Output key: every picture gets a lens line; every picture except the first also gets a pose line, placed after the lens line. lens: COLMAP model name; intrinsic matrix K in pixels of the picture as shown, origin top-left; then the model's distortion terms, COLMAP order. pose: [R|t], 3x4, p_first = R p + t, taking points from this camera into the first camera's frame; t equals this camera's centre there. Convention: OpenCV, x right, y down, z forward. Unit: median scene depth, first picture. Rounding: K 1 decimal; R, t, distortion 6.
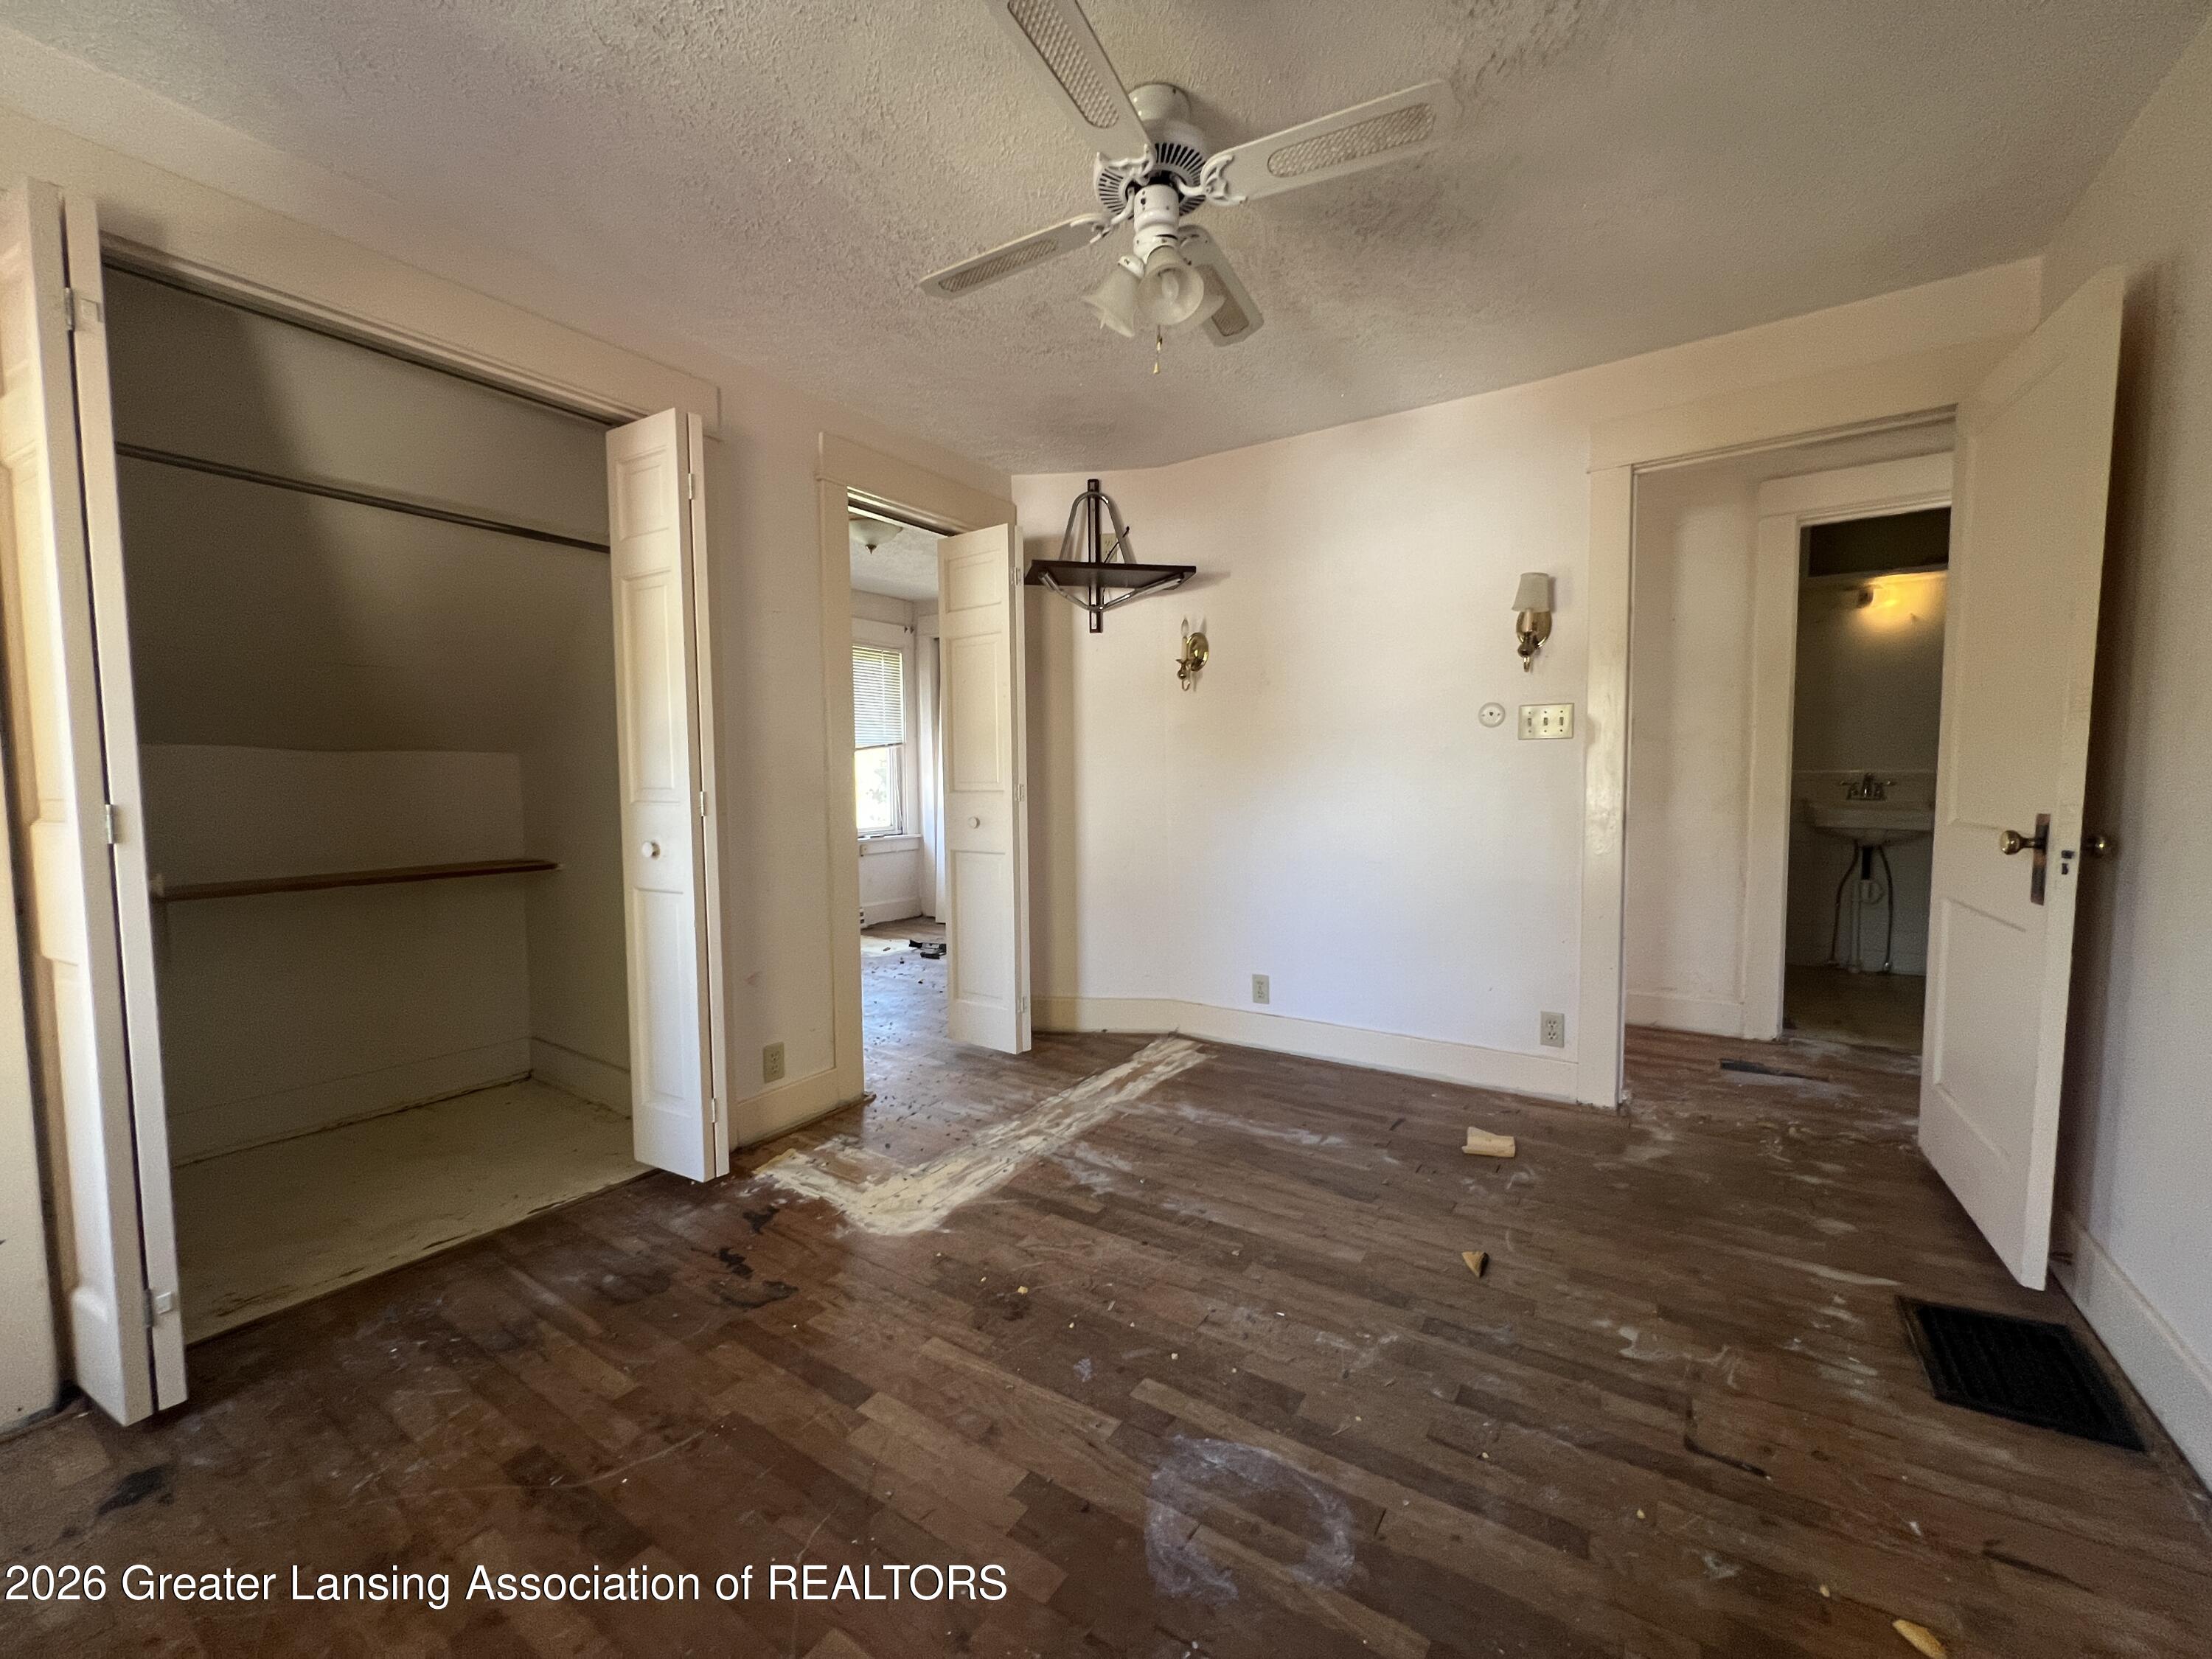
lens RADIAL K [[884.5, 0, 1102.0], [0, 884.5, 829.8], [0, 0, 1]] dist [-0.002429, 0.000288]
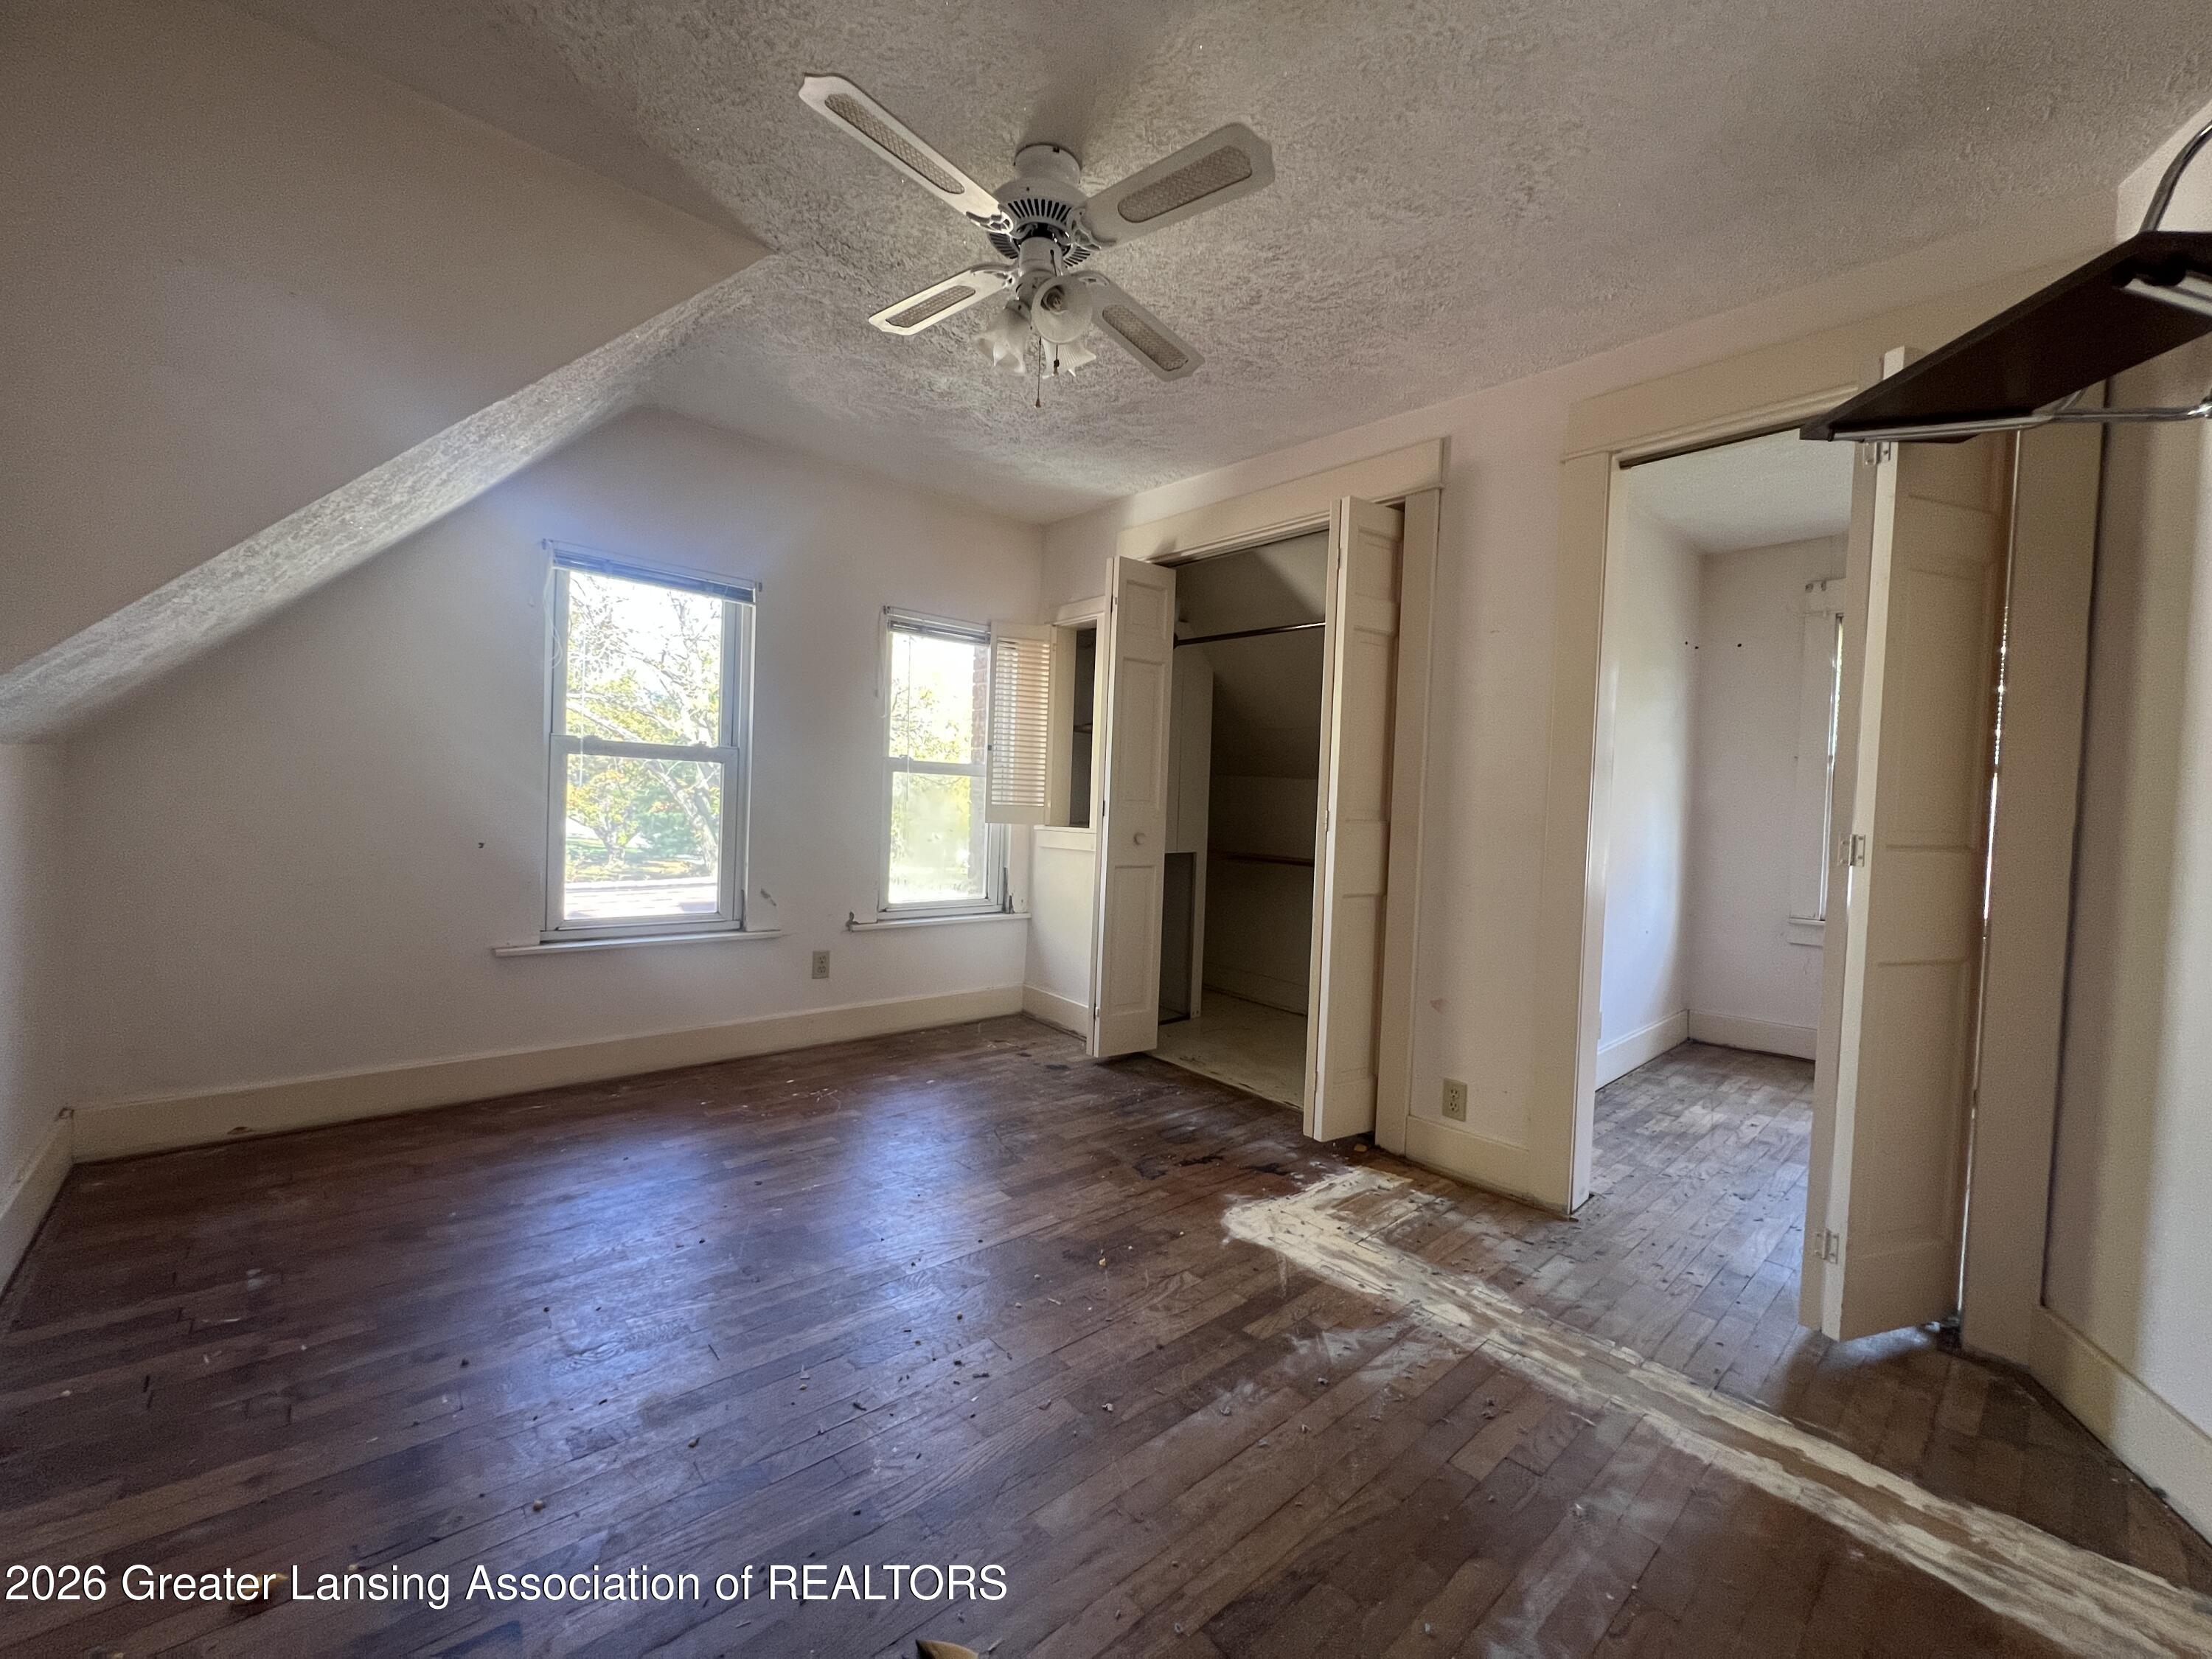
lens RADIAL K [[890.0, 0, 1096.4], [0, 890.0, 822.0], [0, 0, 1]] dist [-0.004007, -0.000080]
pose [[-0.261076, 0.027319, -0.964932, 0.725618], [-0.097384, 0.993754, 0.054484, -0.058403], [0.960394, 0.108194, -0.256785, 0.923742]]
